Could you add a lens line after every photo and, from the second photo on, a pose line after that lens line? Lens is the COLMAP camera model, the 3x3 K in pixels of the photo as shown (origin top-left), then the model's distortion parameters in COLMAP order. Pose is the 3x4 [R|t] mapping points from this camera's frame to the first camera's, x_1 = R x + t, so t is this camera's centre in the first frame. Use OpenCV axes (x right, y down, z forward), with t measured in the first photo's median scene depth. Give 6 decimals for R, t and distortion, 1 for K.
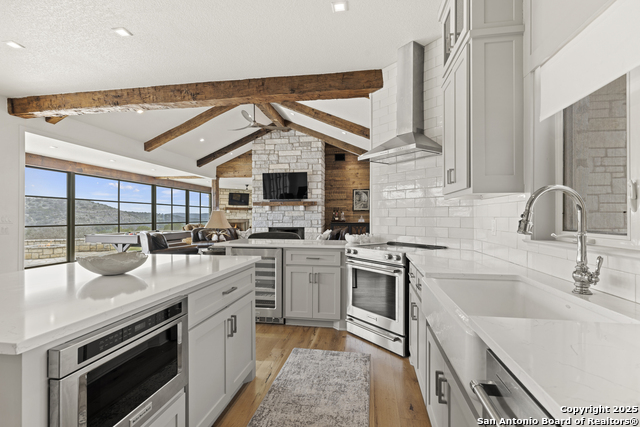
lens RADIAL K [[309.6, 0, 320.8], [0, 309.6, 215.2], [0, 0, 1]] dist [-0.001595, -0.000888]
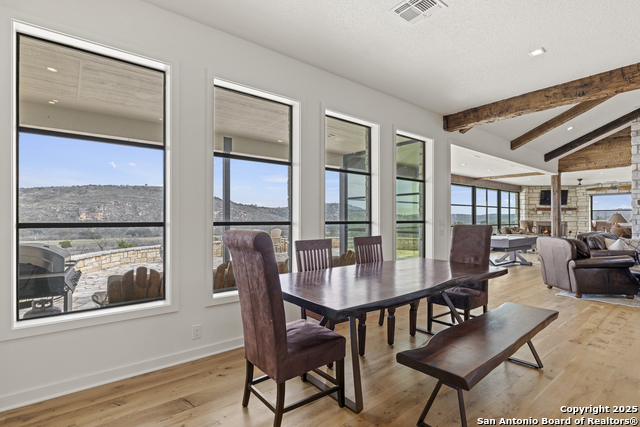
lens RADIAL K [[316.9, 0, 320.4], [0, 316.9, 218.0], [0, 0, 1]] dist [0.004797, -0.000188]
pose [[0.743053, -0.000218, -0.669233, -0.231087], [0.004341, 0.999980, 0.004494, -0.005223], [0.669219, -0.006245, 0.743039, -0.068566]]
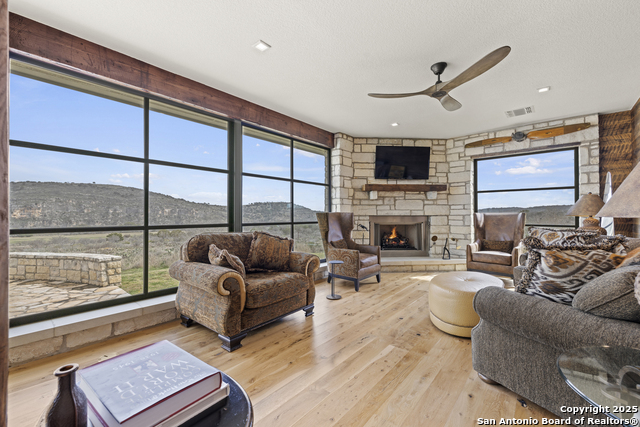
lens RADIAL K [[271.1, 0, 321.7], [0, 271.1, 212.7], [0, 0, 1]] dist [0.000381, 0.000159]
pose [[0.847306, -0.005332, -0.531078, -0.250183], [0.003443, 0.999984, -0.004547, 0.014577], [0.531094, 0.002024, 0.847311, 0.968575]]
